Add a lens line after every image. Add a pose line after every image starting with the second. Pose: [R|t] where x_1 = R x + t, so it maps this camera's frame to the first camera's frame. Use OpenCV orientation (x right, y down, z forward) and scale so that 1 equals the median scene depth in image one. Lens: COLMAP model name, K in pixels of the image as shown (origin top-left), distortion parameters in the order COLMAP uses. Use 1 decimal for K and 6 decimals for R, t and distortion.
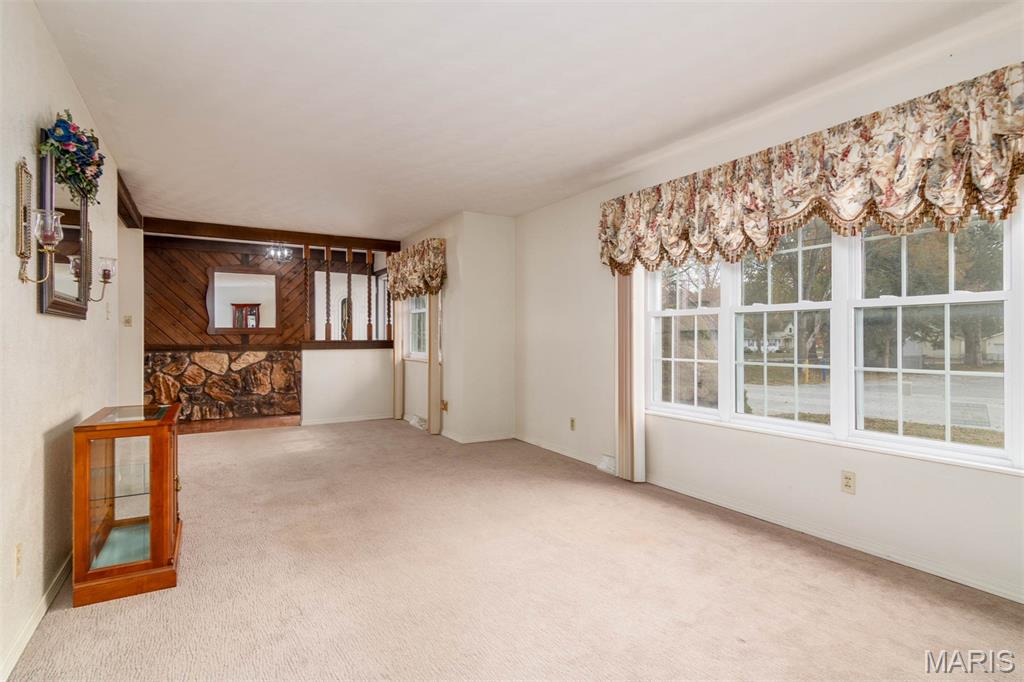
lens RADIAL K [[527.1, 0, 511.4], [0, 527.1, 336.4], [0, 0, 1]] dist [-0.003130, -0.000012]
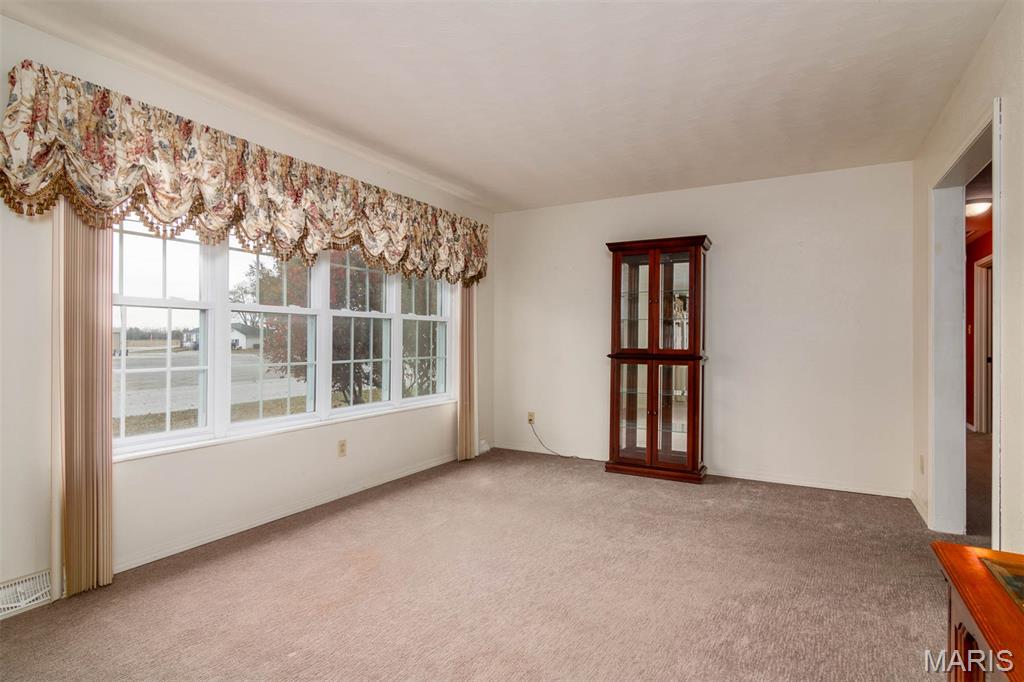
lens RADIAL K [[527.1, 0, 511.4], [0, 527.1, 336.4], [0, 0, 1]] dist [-0.003130, -0.000012]
pose [[-0.494947, 0.008099, 0.868885, -0.699823], [-0.003980, 0.999925, -0.011588, 0.010223], [-0.868914, -0.009193, -0.494878, 1.251662]]
